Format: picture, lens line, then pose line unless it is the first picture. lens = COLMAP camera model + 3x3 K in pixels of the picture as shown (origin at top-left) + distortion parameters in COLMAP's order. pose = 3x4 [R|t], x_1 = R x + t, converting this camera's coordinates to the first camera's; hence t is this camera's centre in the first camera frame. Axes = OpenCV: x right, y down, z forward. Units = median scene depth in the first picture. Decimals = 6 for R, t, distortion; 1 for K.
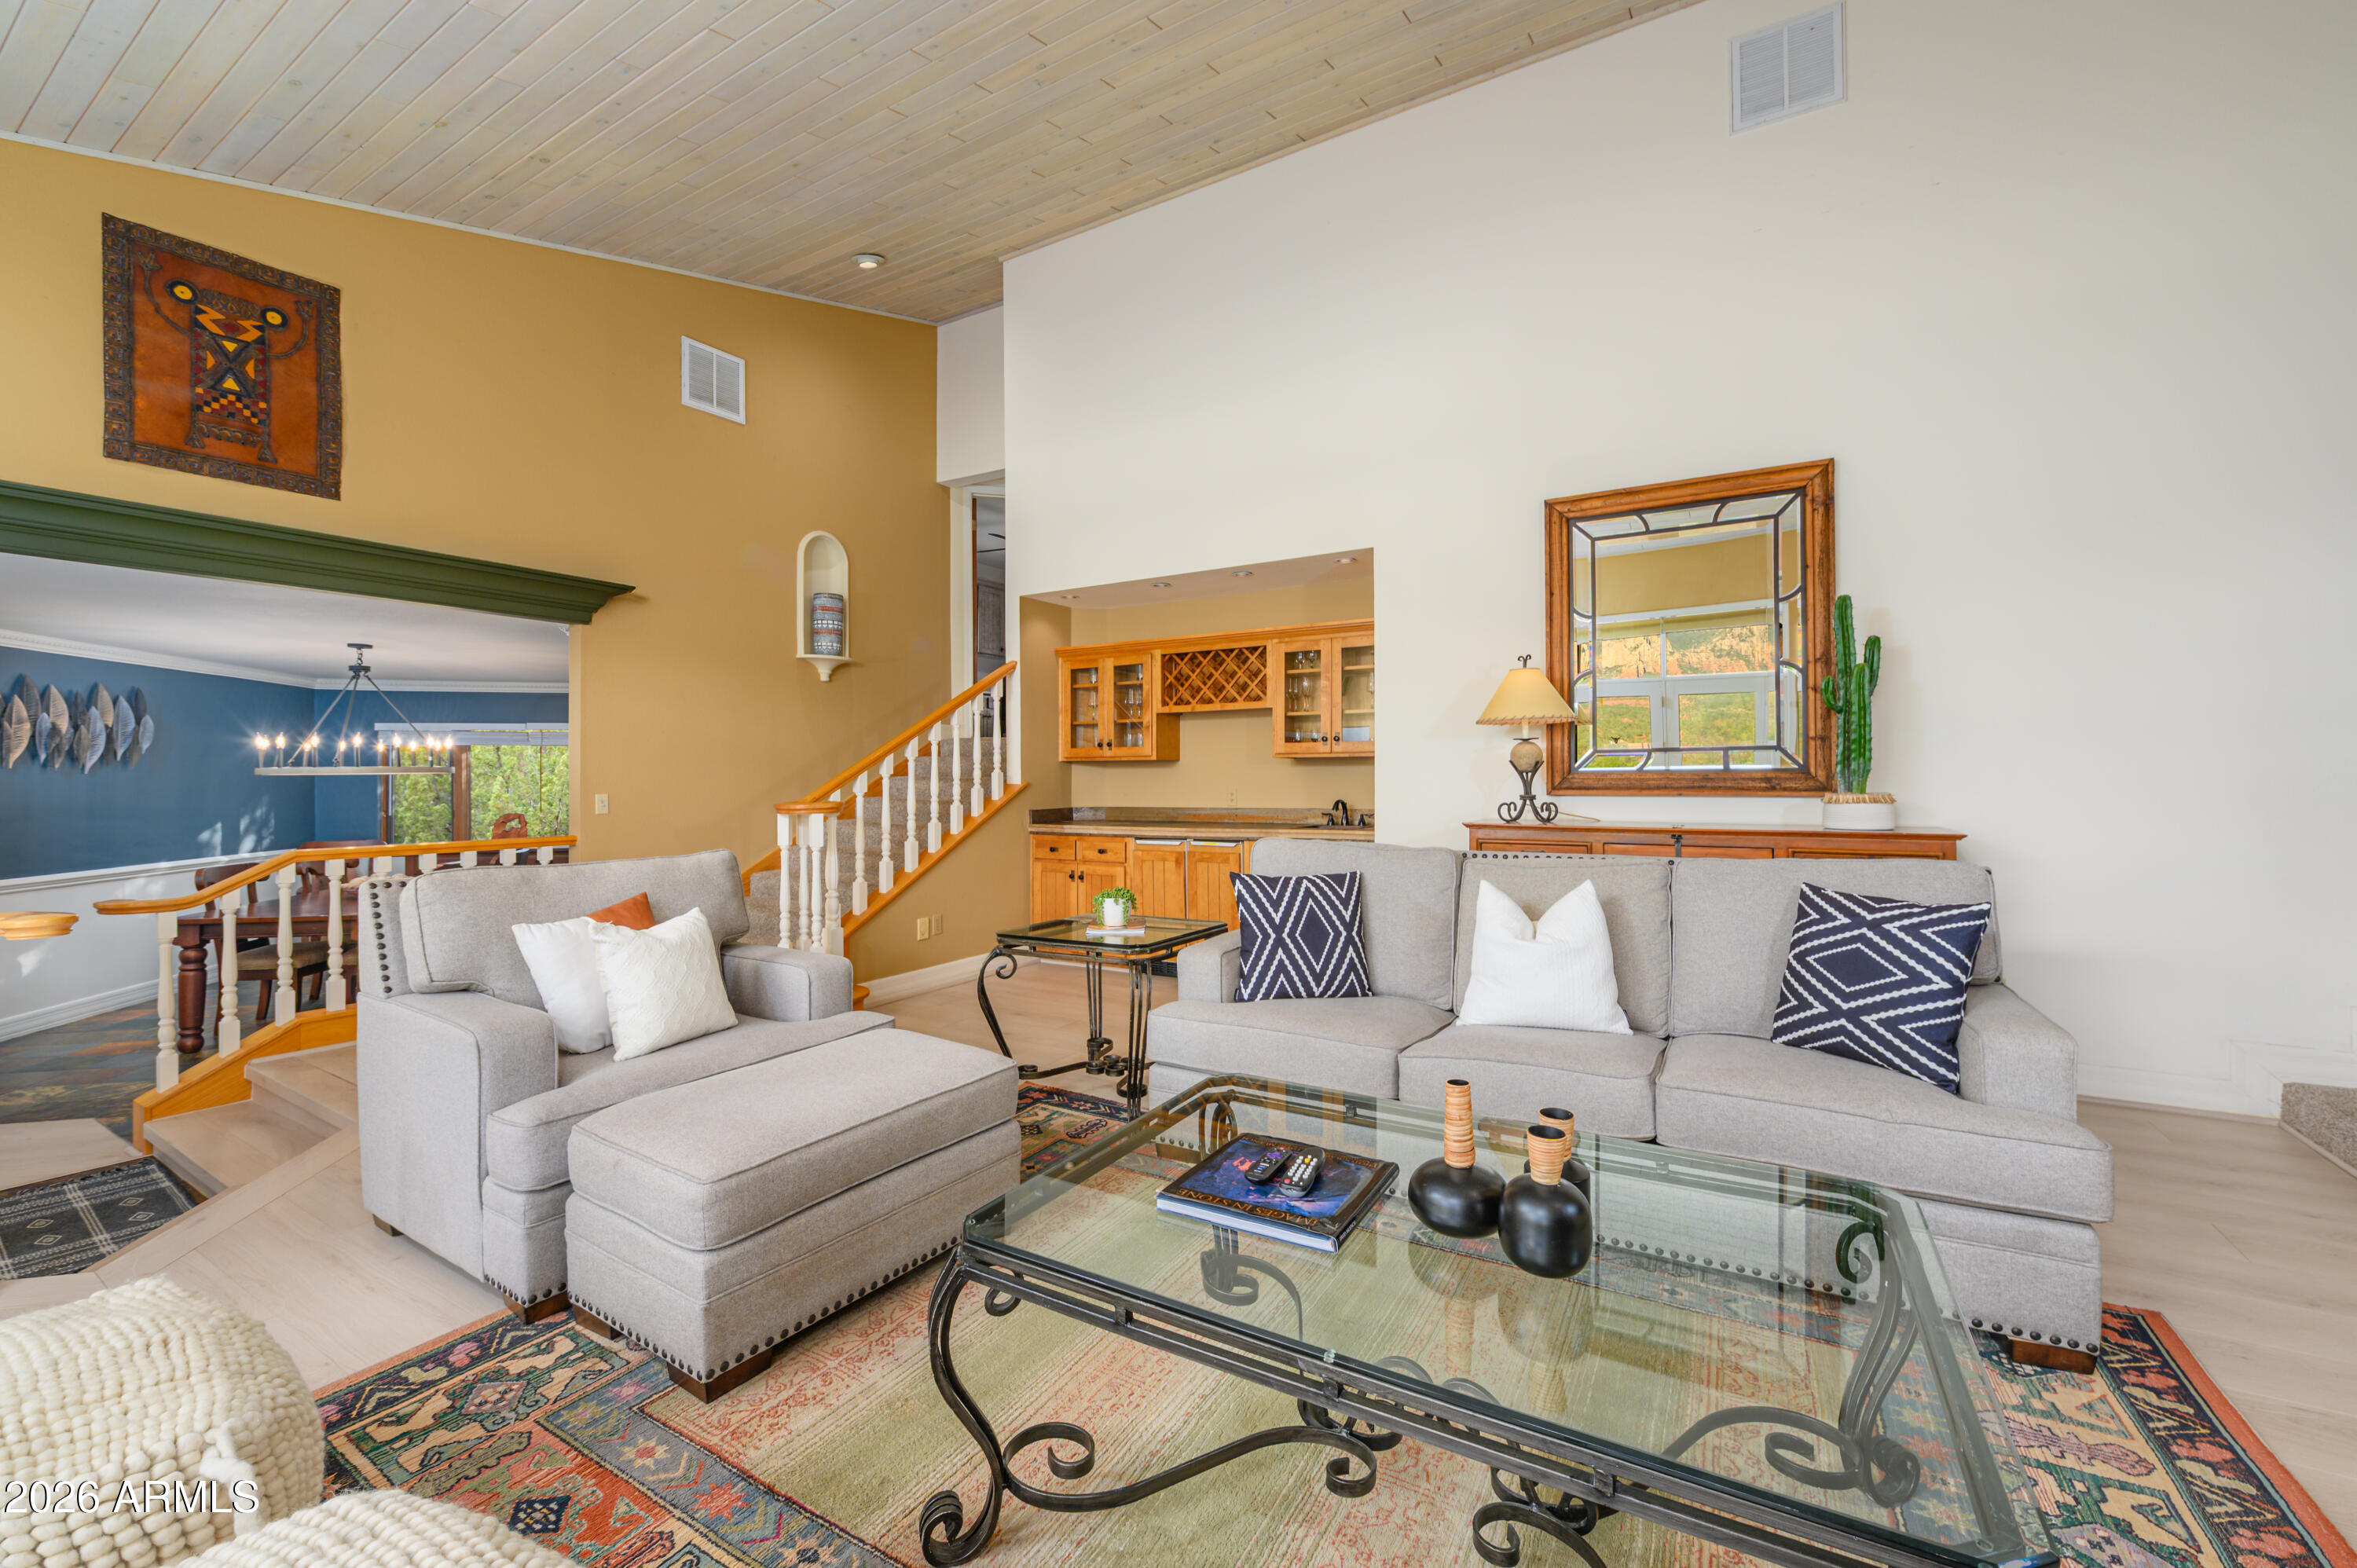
lens RADIAL K [[946.9, 0, 1170.6], [0, 946.9, 779.2], [0, 0, 1]] dist [-0.002362, -0.000236]
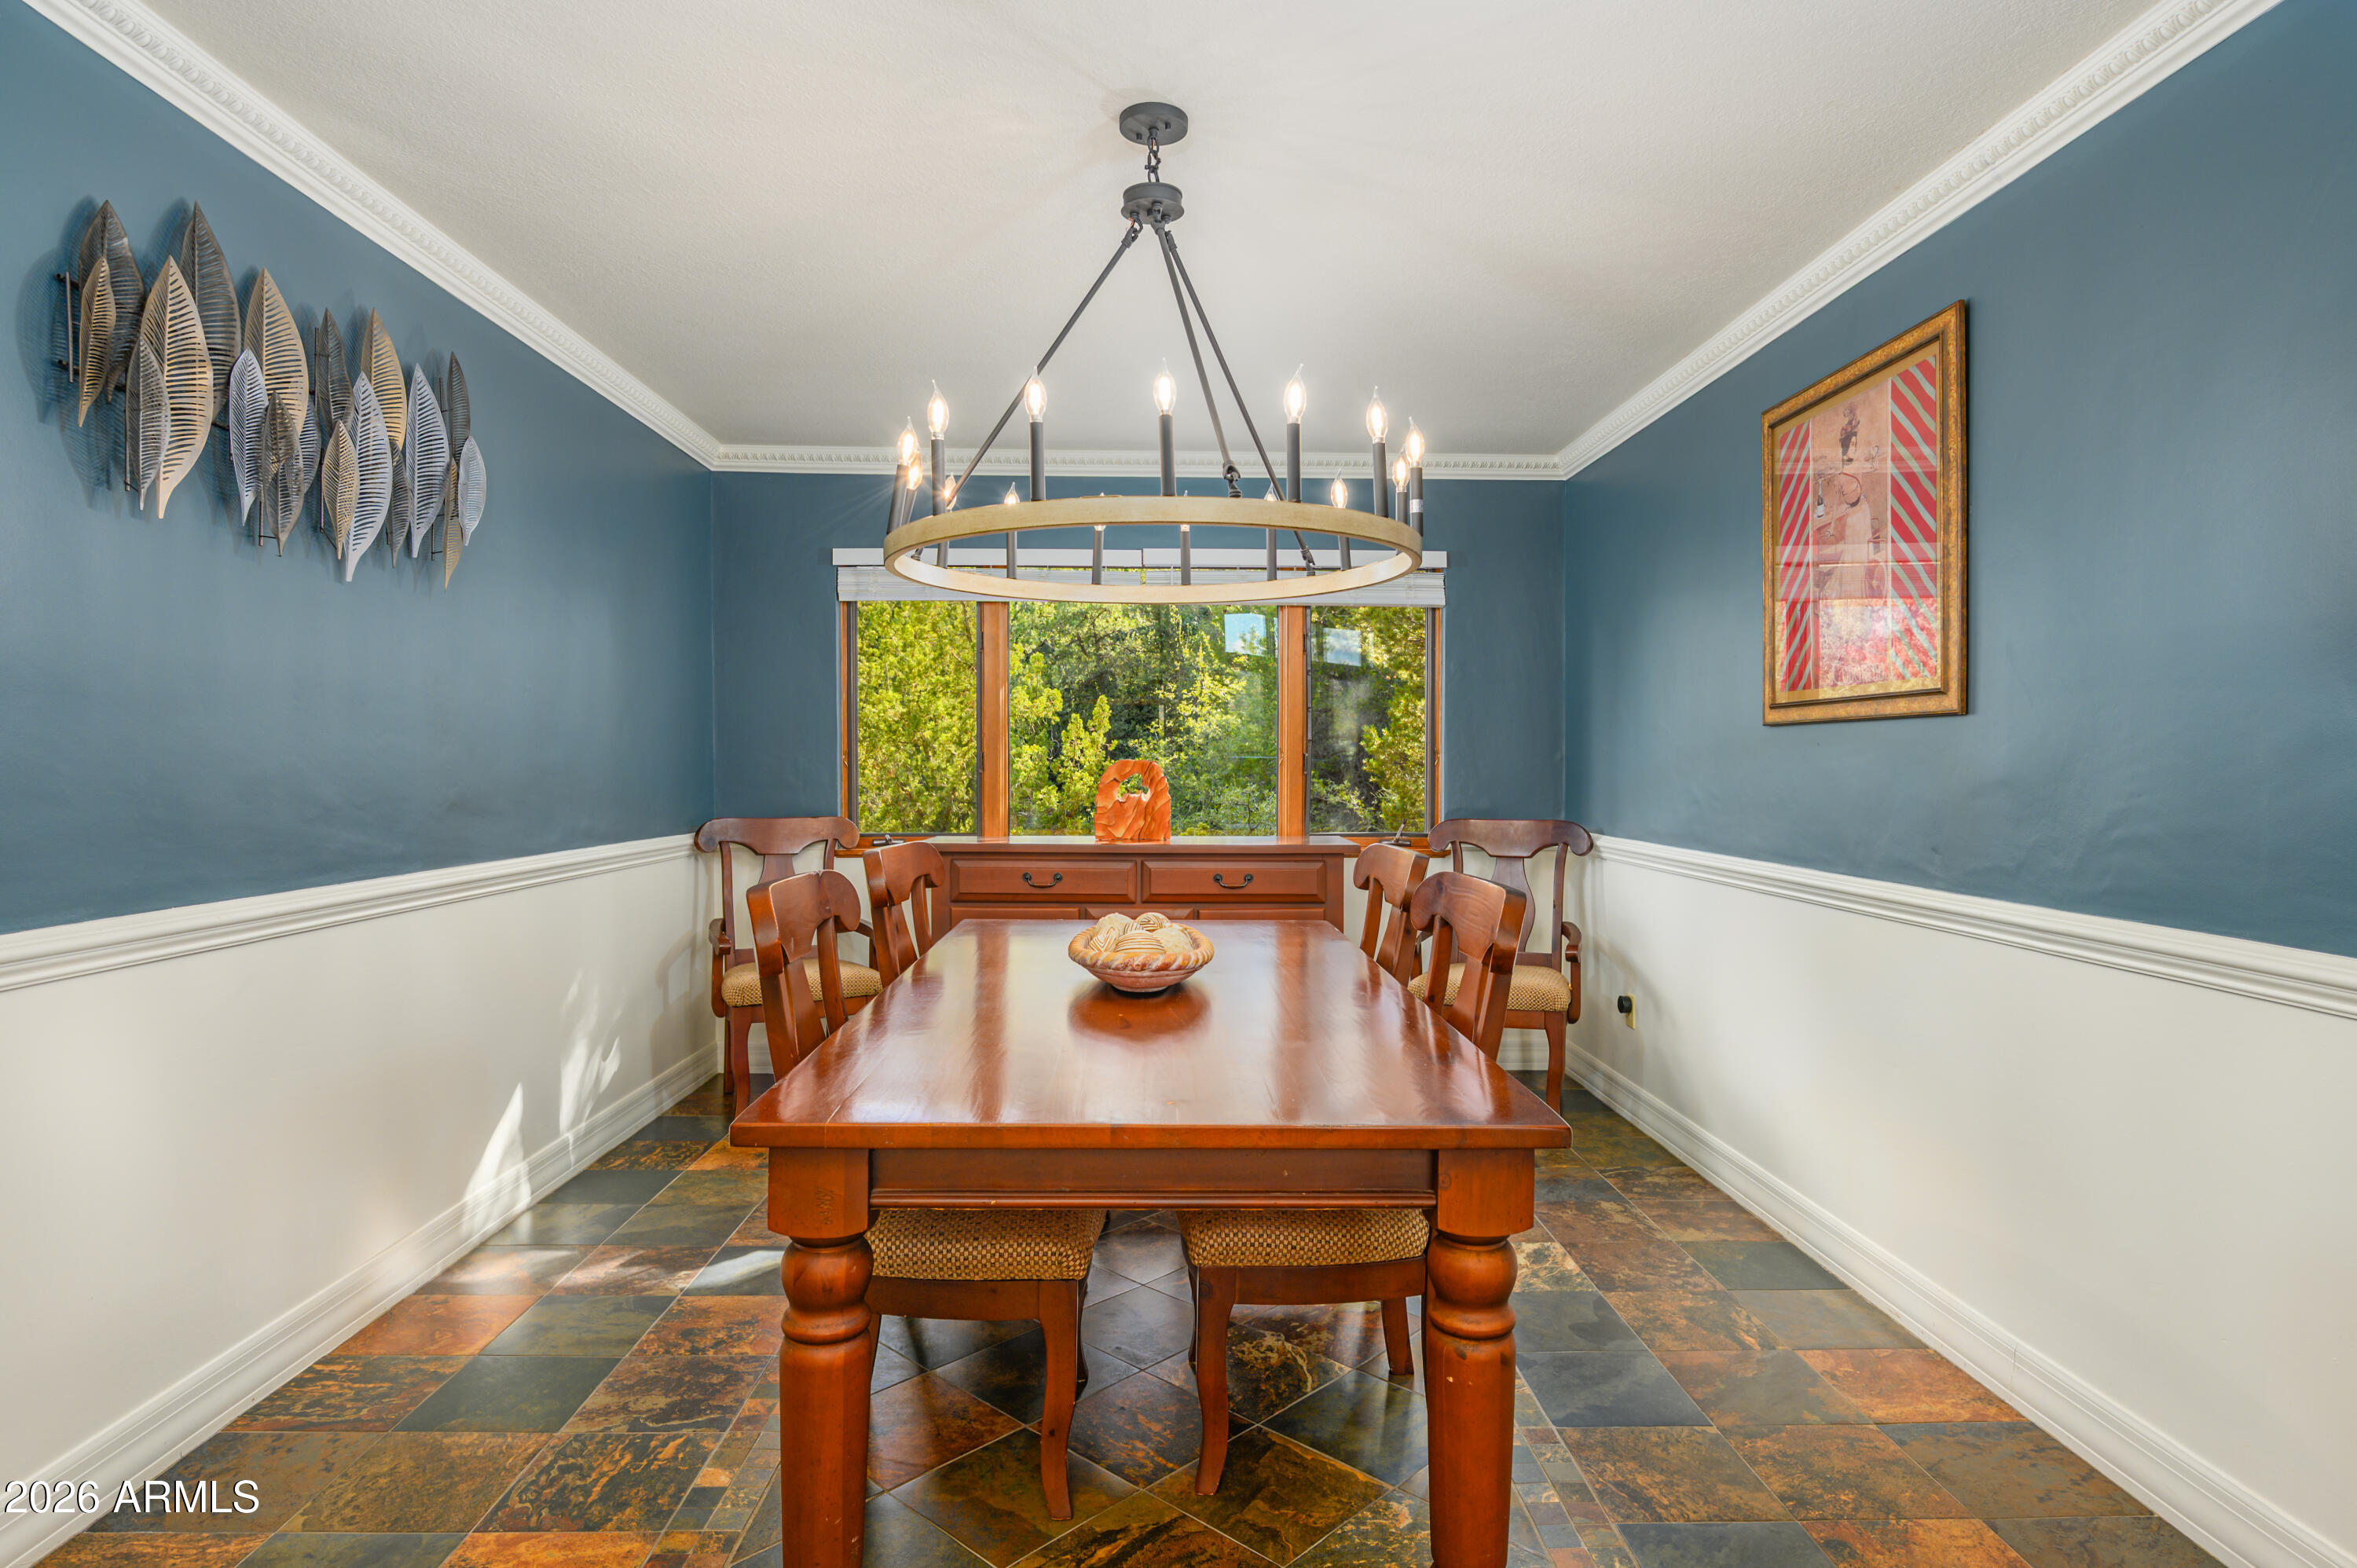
lens RADIAL K [[1304.1, 0, 1178.6], [0, 1304.1, 782.2], [0, 0, 1]] dist [0.003264, -0.001382]
pose [[0.976333, 0.007013, -0.216161, -1.052090], [-0.004825, 0.999932, 0.010649, 0.076926], [0.216221, -0.009354, 0.976300, 0.848601]]
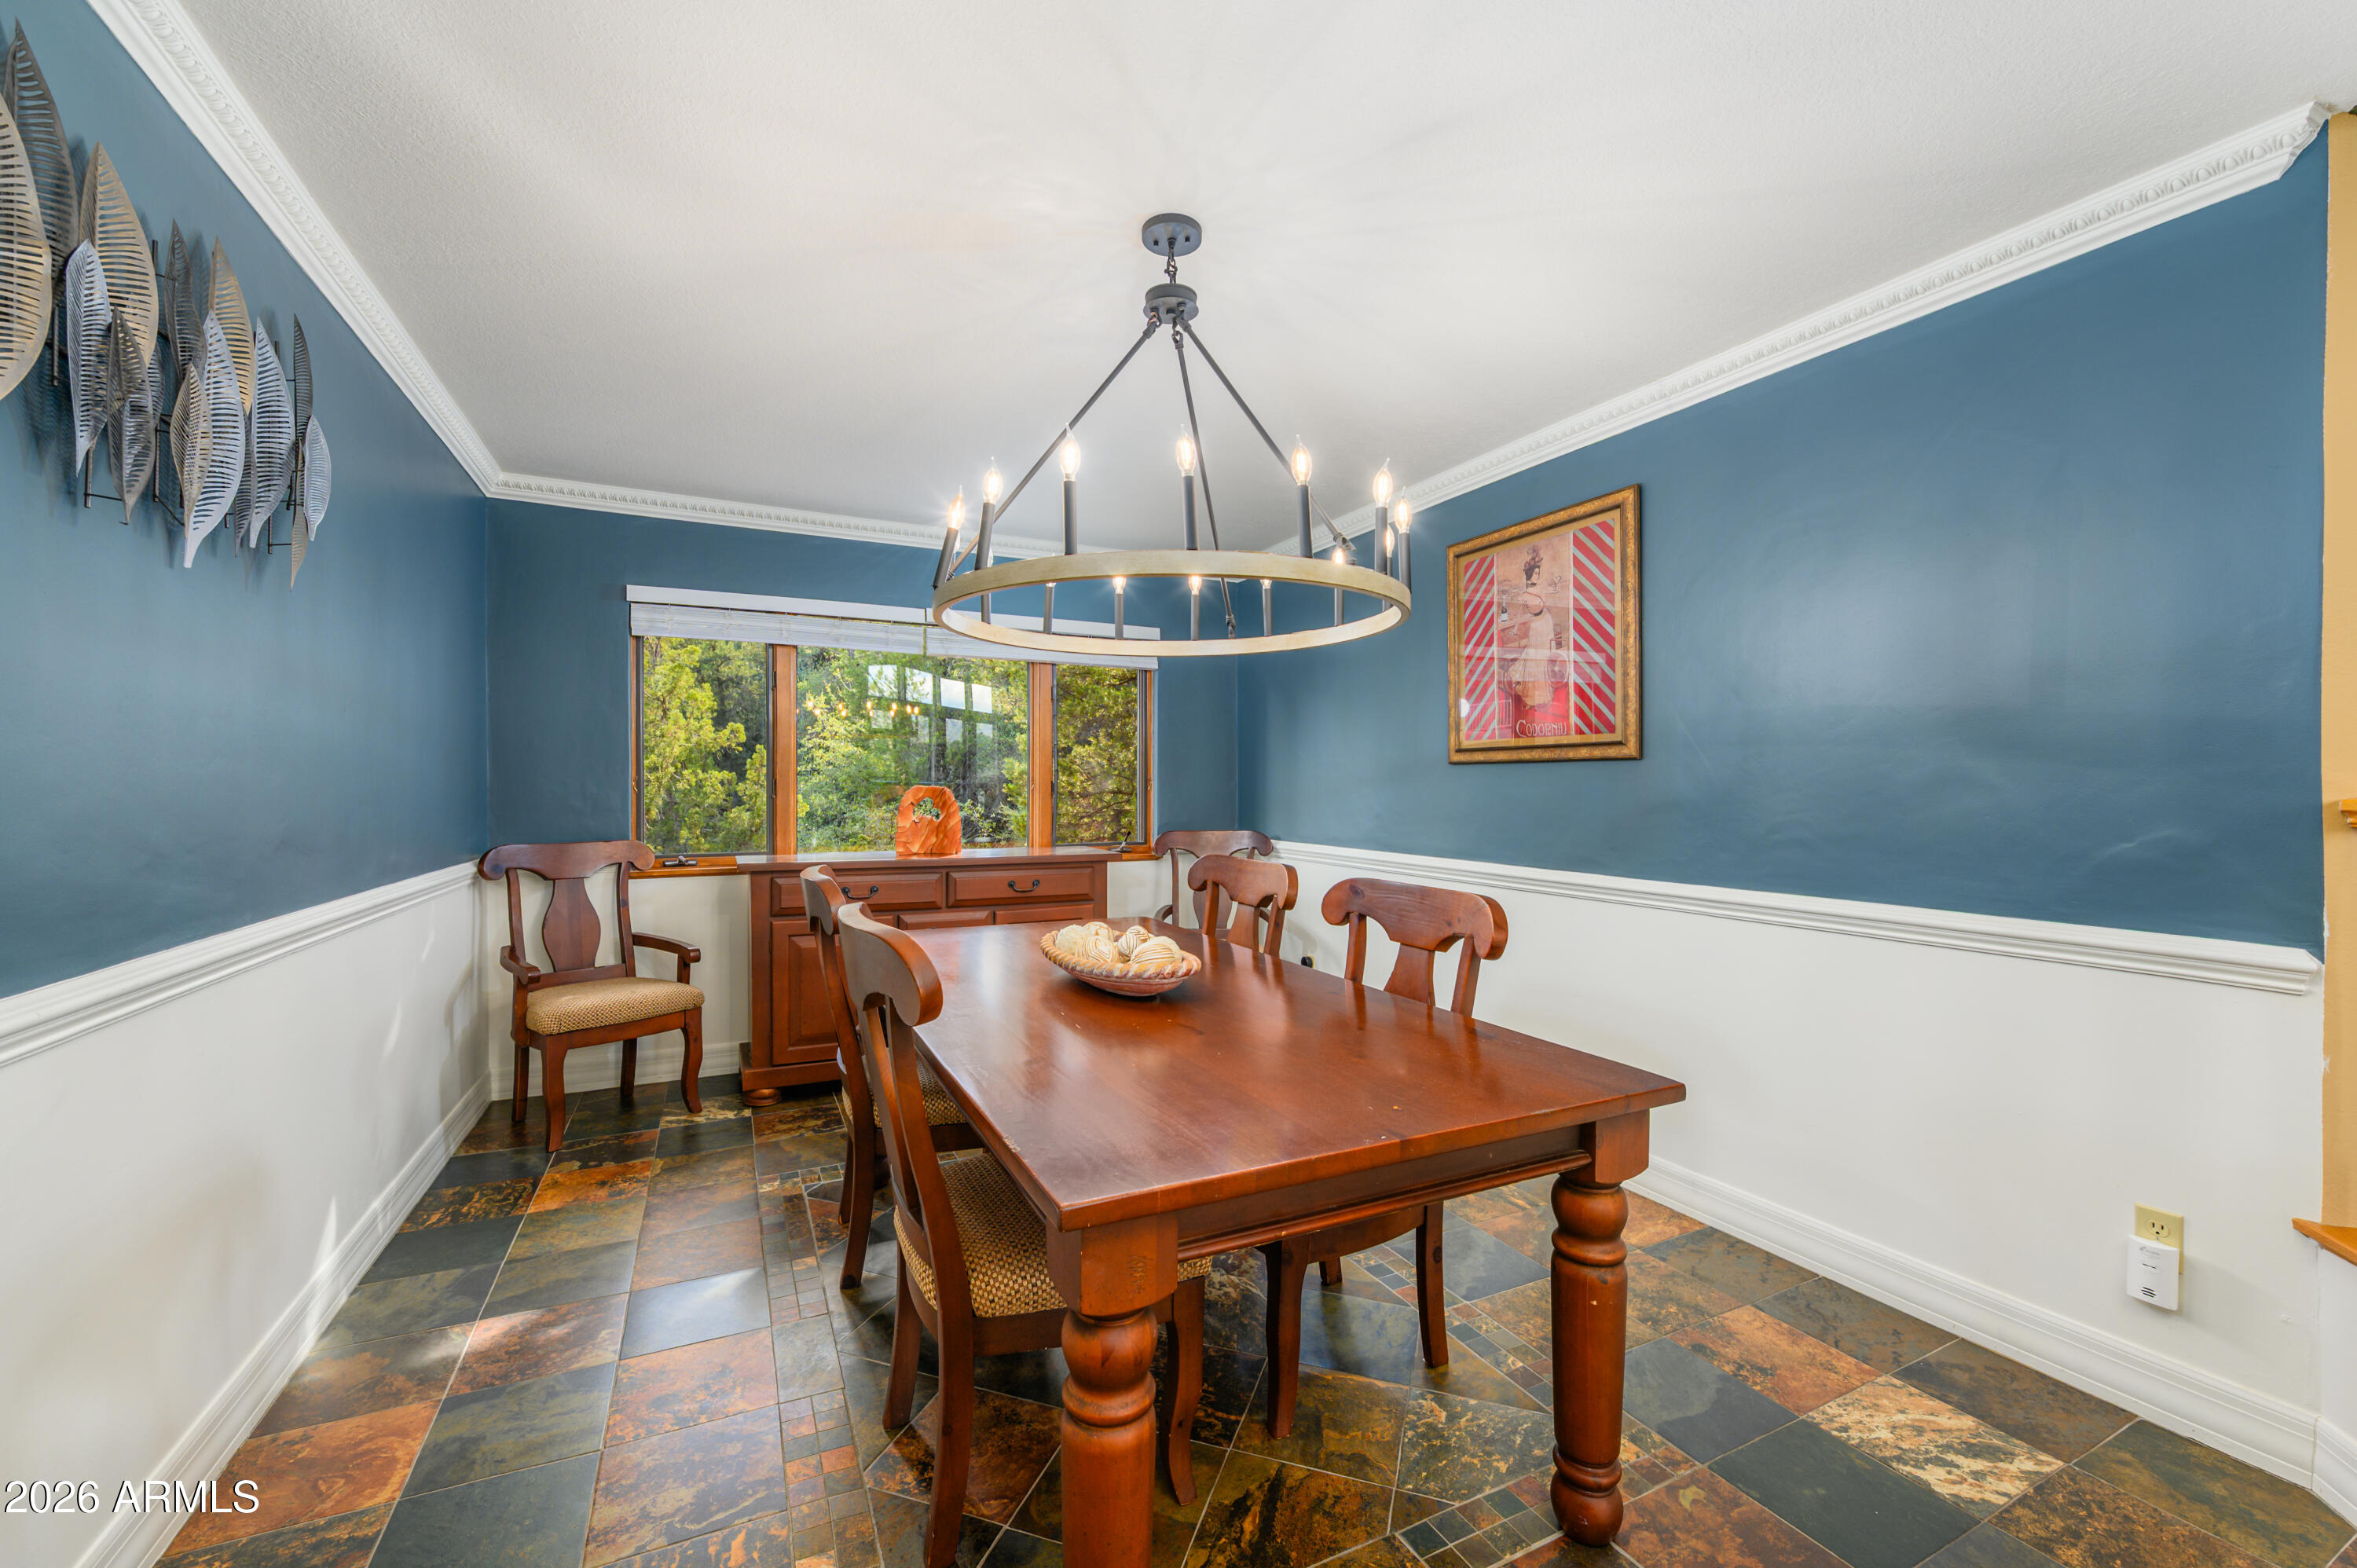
lens RADIAL K [[946.9, 0, 1180.4], [0, 946.9, 786.2], [0, 0, 1]] dist [-0.002362, -0.000236]
pose [[0.977498, 0.003950, 0.210906, -1.274653], [-0.003207, 0.999987, -0.003865, 0.072963], [-0.210919, 0.003101, 0.977499, 0.939857]]
